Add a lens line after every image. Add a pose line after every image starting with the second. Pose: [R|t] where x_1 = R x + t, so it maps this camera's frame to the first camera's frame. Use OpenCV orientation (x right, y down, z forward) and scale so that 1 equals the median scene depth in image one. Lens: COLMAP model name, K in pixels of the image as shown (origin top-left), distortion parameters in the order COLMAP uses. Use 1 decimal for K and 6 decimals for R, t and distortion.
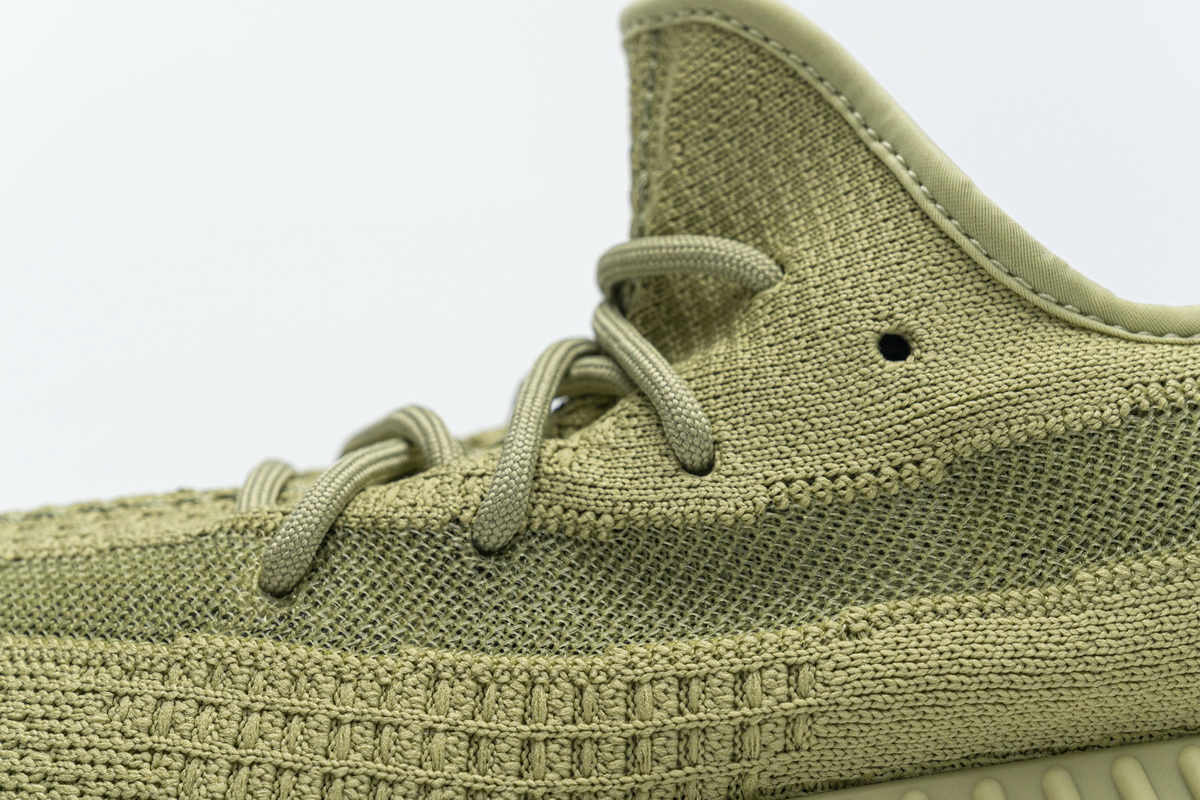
lens RADIAL K [[2369.0, 0, 598.9], [0, 2369.0, 400.1], [0, 0, 1]] dist [0.022858, 0.000000]
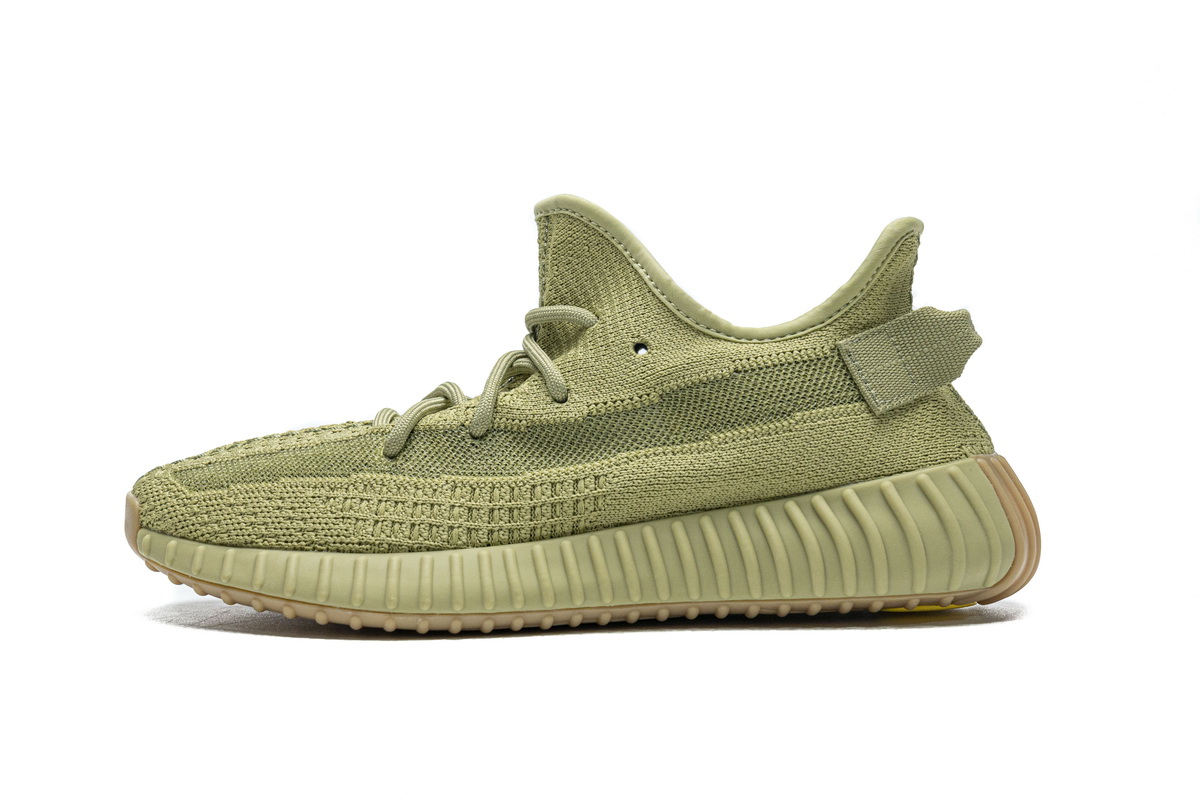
lens RADIAL K [[2369.0, 0, 585.5], [0, 2369.0, 412.5], [0, 0, 1]] dist [0.022858, 0.000000]
pose [[0.998139, -0.031325, -0.052320, 0.198240], [0.030358, 0.999355, -0.019184, 0.090427], [0.052887, 0.017560, 0.998446, -1.462145]]
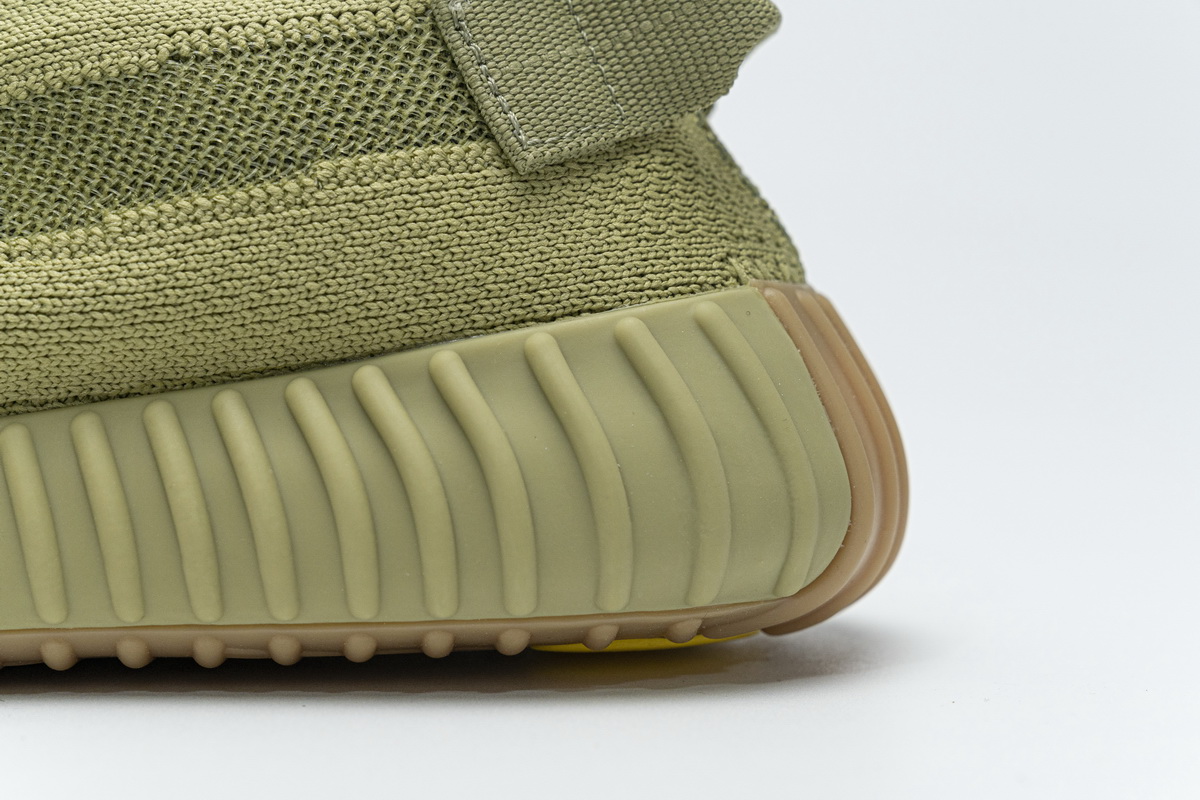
lens RADIAL K [[2369.0, 0, 565.0], [0, 2369.0, 420.4], [0, 0, 1]] dist [0.022858, 0.000000]
pose [[0.999764, -0.017473, 0.012910, 0.375023], [0.017477, 0.999847, -0.000158, 0.160240], [-0.012905, 0.000384, 0.999917, 0.006508]]
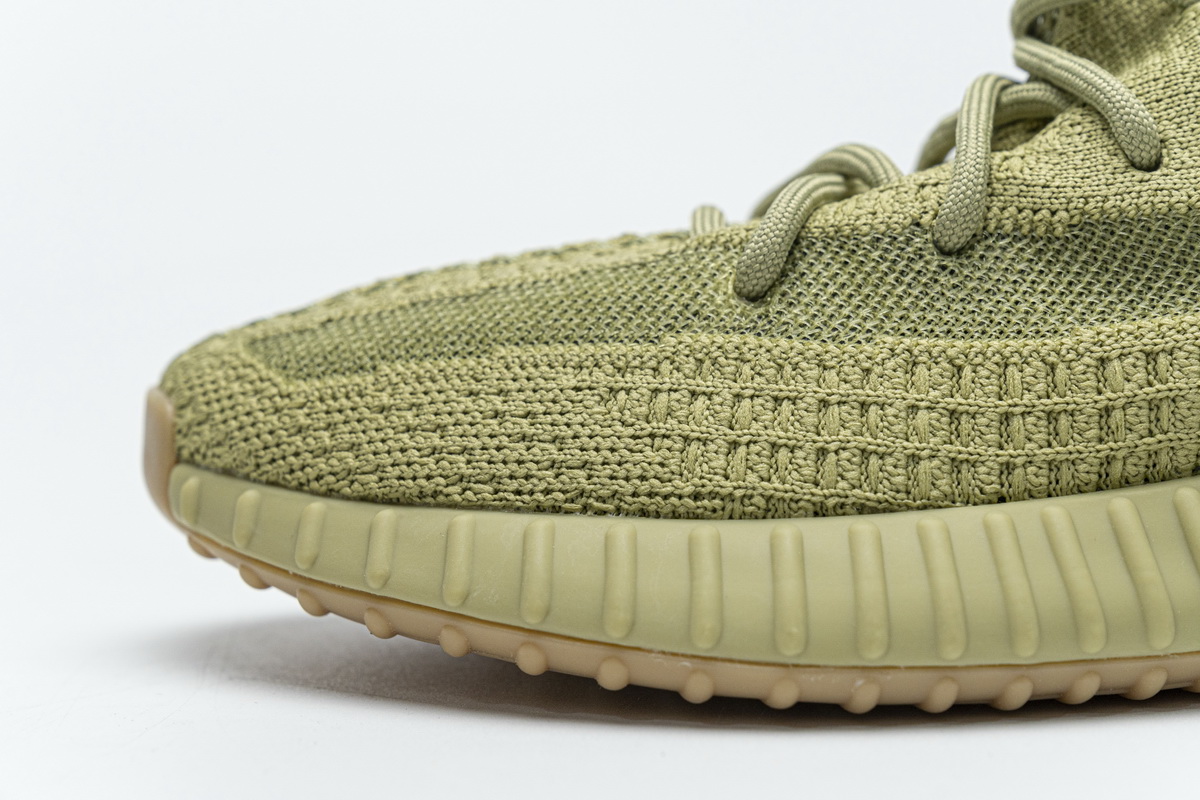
lens RADIAL K [[2369.0, 0, 607.3], [0, 2369.0, 396.4], [0, 0, 1]] dist [0.022858, 0.000000]
pose [[0.997909, -0.033037, -0.055548, -0.145345], [0.032706, 0.999441, -0.006861, 0.133707], [0.055744, 0.005030, 0.998432, -0.068711]]
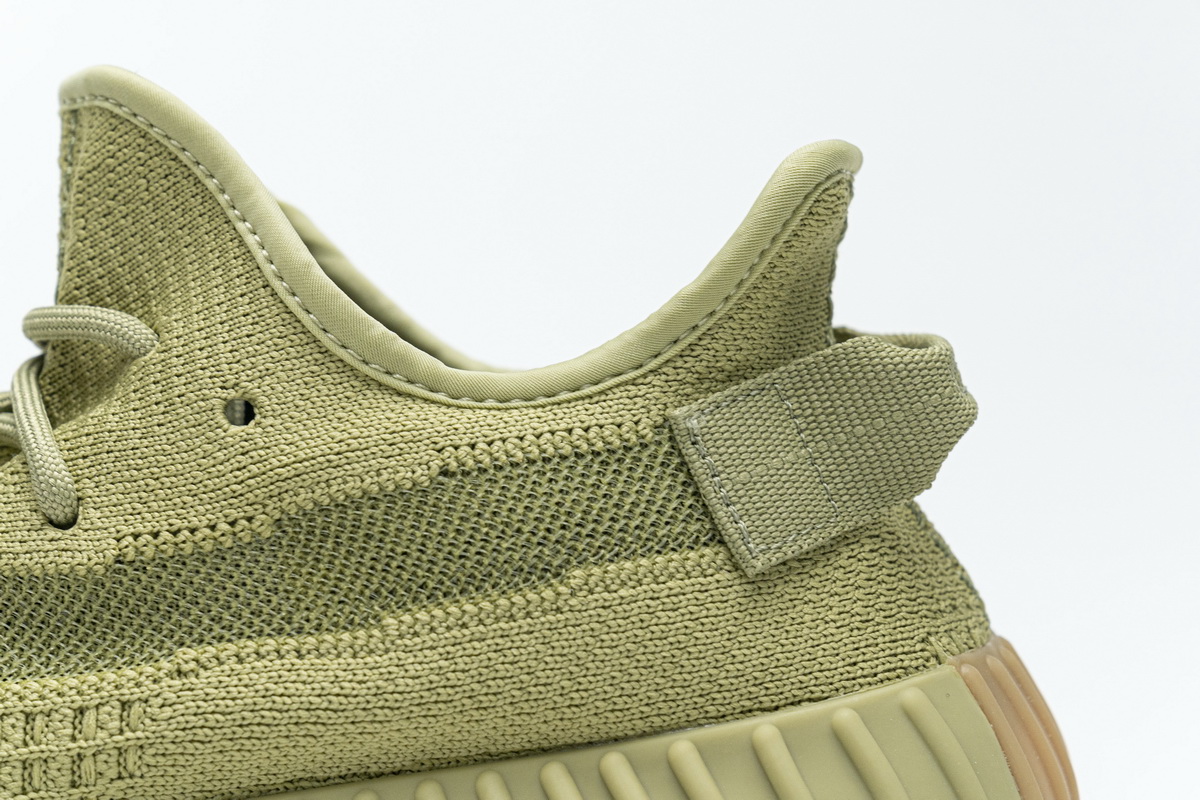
lens RADIAL K [[2369.0, 0, 569.0], [0, 2369.0, 439.9], [0, 0, 1]] dist [0.022858, 0.000000]
pose [[0.999934, -0.003229, -0.011062, 0.298234], [0.003807, 0.998608, 0.052606, -0.069054], [0.010877, -0.052645, 0.998554, -0.110589]]
